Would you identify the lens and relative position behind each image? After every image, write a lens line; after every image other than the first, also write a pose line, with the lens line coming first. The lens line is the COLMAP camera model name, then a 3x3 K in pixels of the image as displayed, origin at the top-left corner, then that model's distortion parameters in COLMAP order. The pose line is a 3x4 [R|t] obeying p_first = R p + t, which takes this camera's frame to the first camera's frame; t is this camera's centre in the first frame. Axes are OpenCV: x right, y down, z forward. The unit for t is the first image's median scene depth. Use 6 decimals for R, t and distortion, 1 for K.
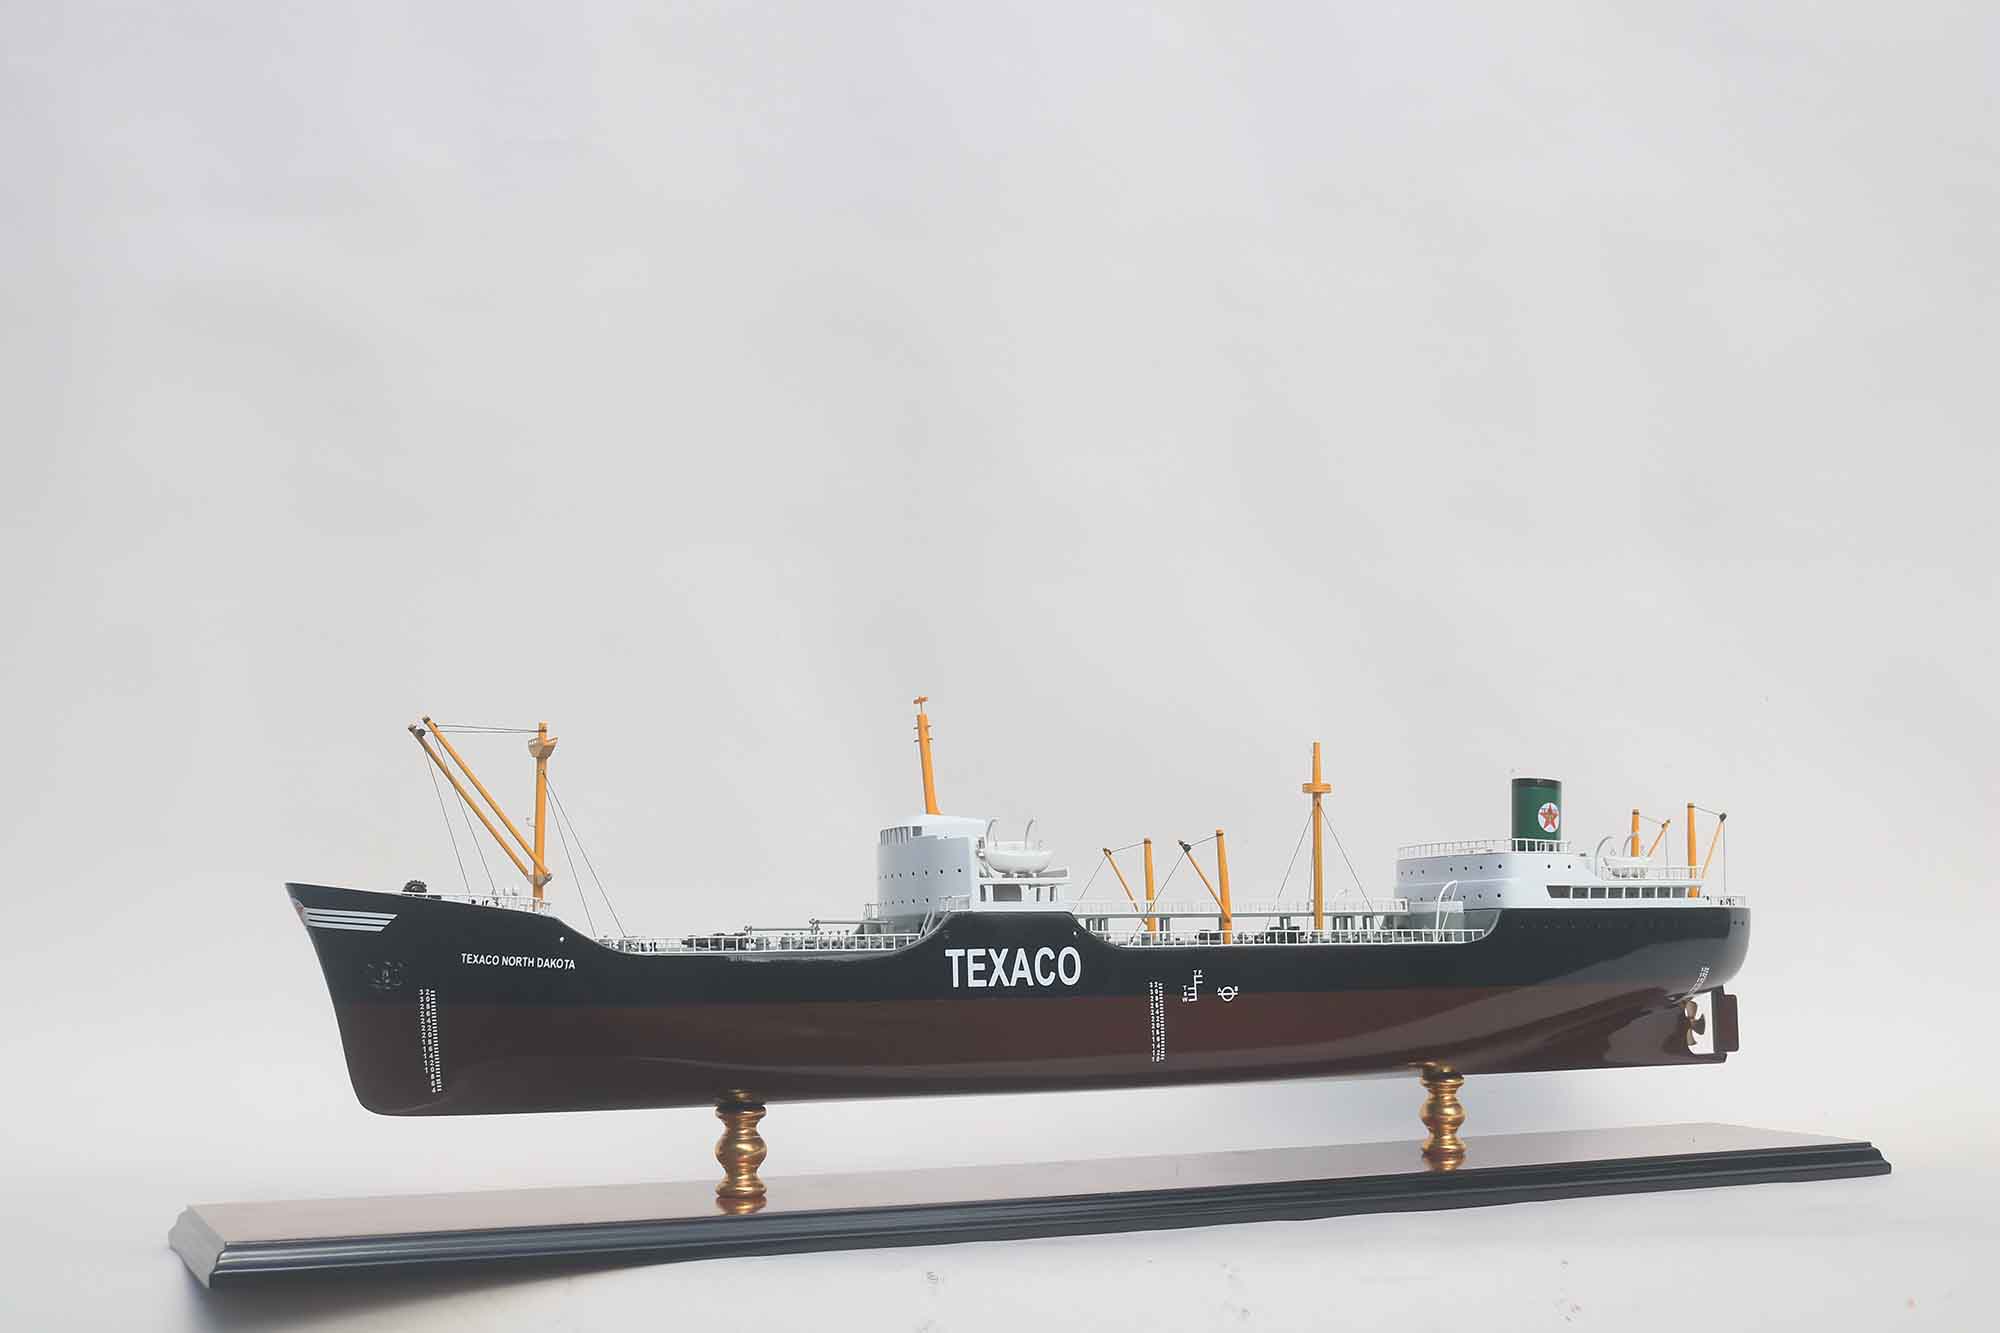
lens RADIAL K [[2425.7, 0, 984.1], [0, 2425.7, 663.0], [0, 0, 1]] dist [-0.105432, 0.141383]
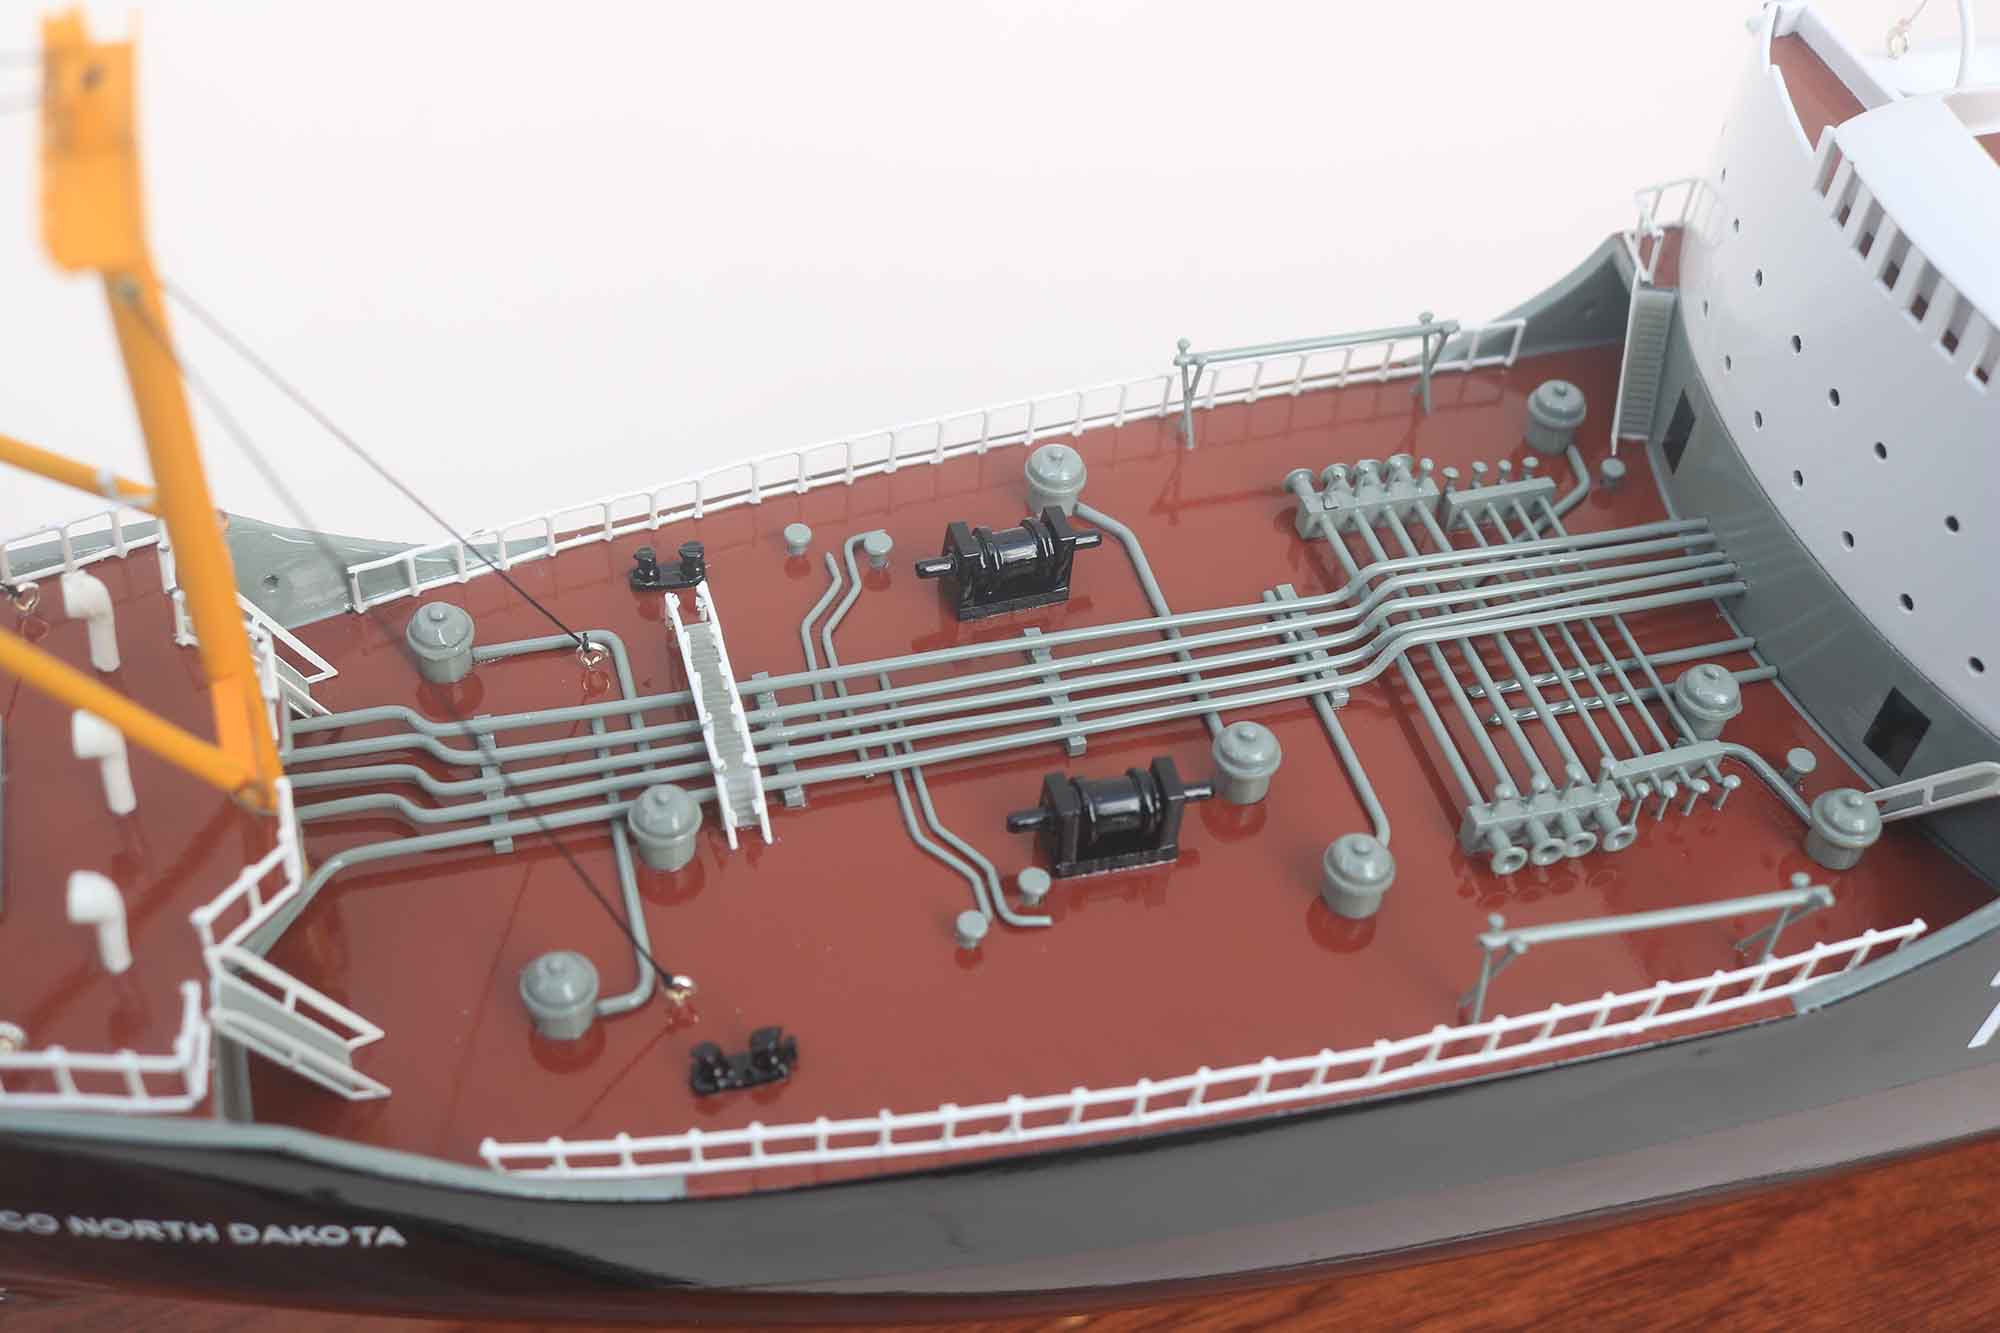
lens RADIAL K [[2209.7, 0, 985.6], [0, 2209.7, 665.8], [0, 0, 1]] dist [-0.126582, 0.138607]
pose [[0.986414, 0.161734, -0.028793, -0.110116], [-0.066340, 0.552522, 0.830854, -0.067456], [0.150286, -0.817656, 0.555745, 0.865989]]
